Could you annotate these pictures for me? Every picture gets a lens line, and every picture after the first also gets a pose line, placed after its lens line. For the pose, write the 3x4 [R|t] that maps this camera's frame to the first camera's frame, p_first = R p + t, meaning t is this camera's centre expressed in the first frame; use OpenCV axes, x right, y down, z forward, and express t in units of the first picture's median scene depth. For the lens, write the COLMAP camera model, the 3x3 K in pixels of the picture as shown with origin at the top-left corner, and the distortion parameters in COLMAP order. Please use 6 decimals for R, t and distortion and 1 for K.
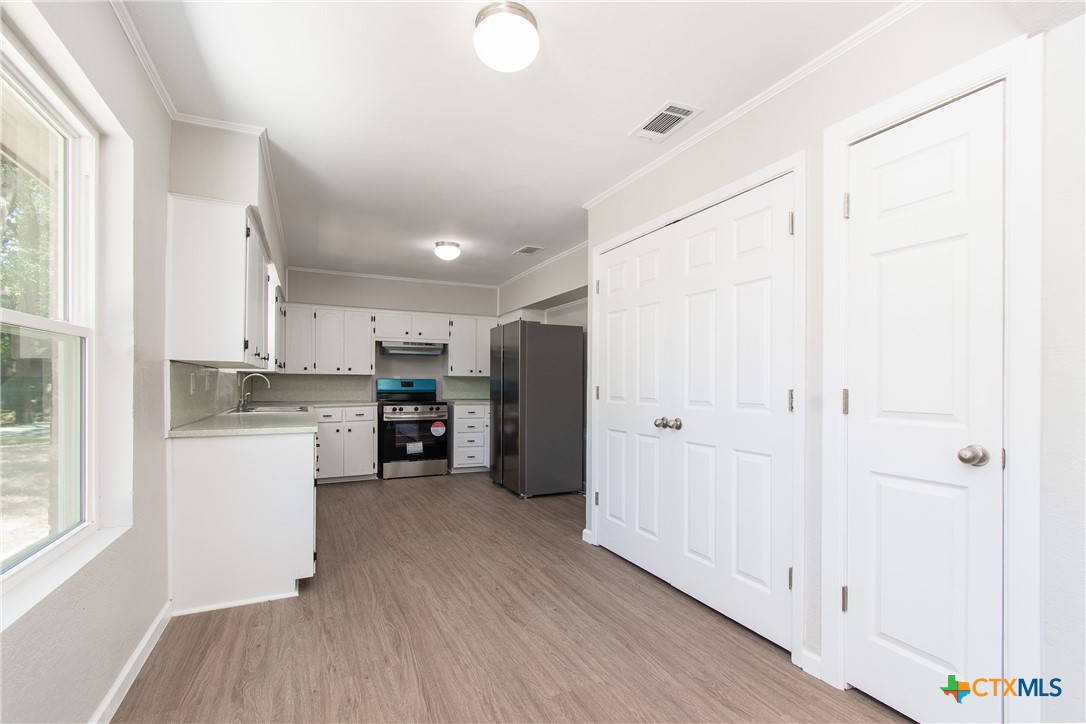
lens RADIAL K [[492.3, 0, 552.1], [0, 492.3, 385.6], [0, 0, 1]] dist [0.000182, 0.000478]
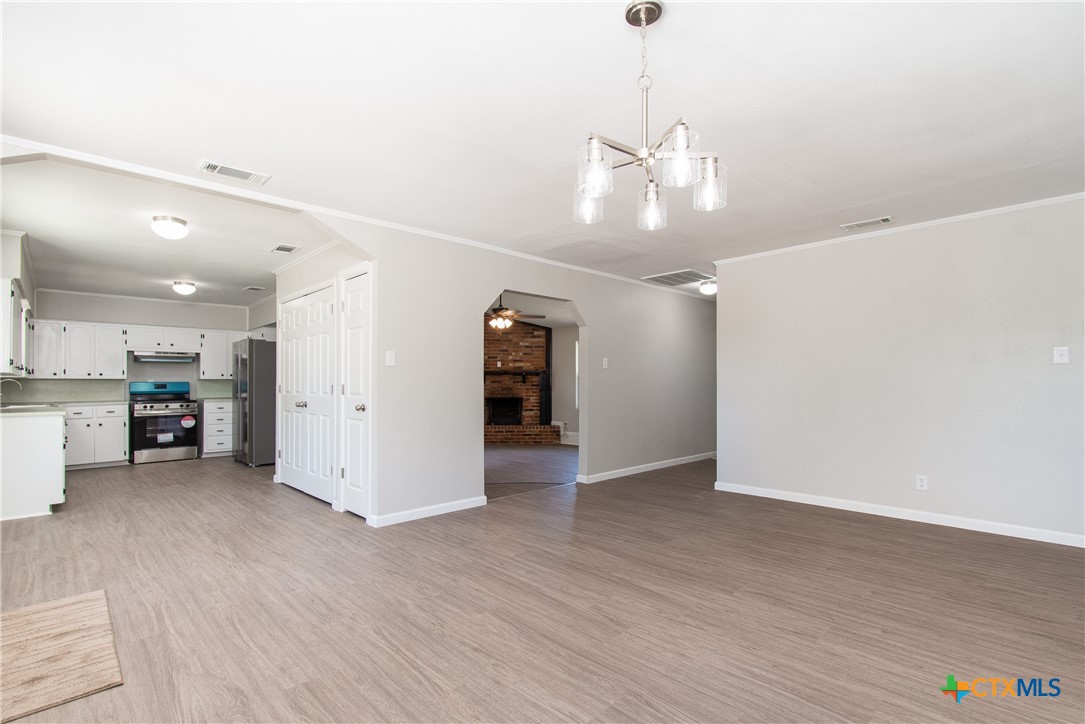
lens RADIAL K [[491.9, 0, 532.1], [0, 491.9, 379.1], [0, 0, 1]] dist [0.000182, 0.000478]
pose [[0.952744, -0.010131, 0.303604, 0.231070], [0.014144, 0.999839, -0.011020, 0.006492], [-0.303444, 0.014793, 0.952735, -0.472049]]
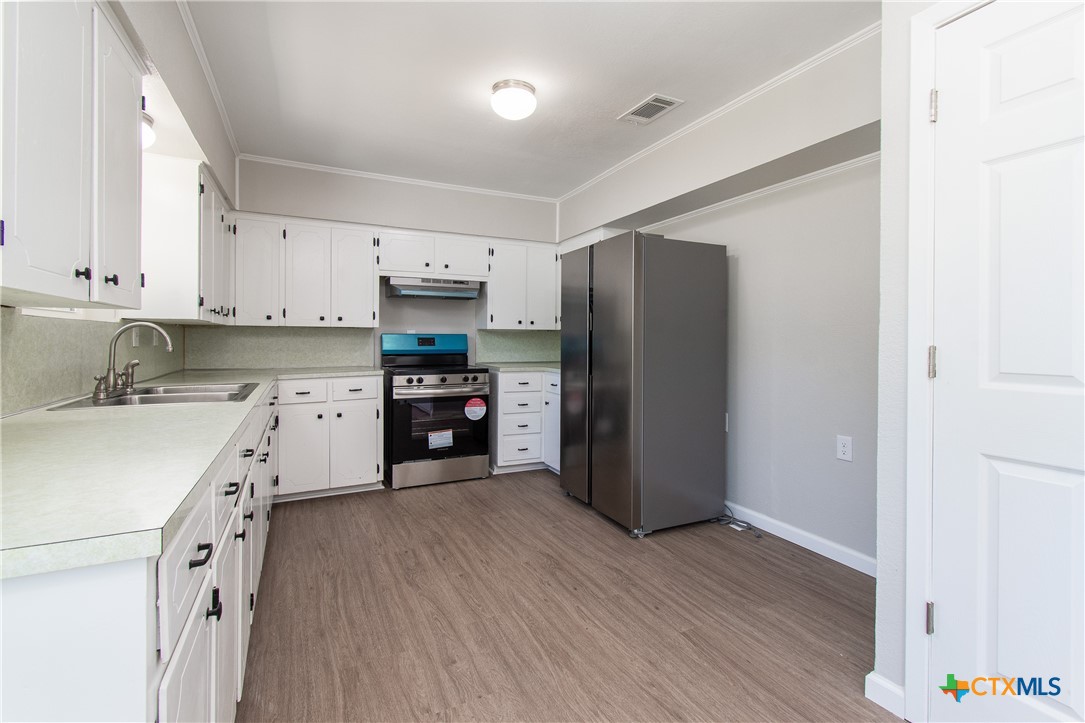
lens RADIAL K [[491.9, 0, 563.7], [0, 491.9, 343.0], [0, 0, 1]] dist [0.000182, 0.000478]
pose [[0.999760, -0.002172, 0.021813, -0.134556], [0.002125, 0.999995, 0.002190, -0.002035], [-0.021818, -0.002143, 0.999760, 0.355963]]
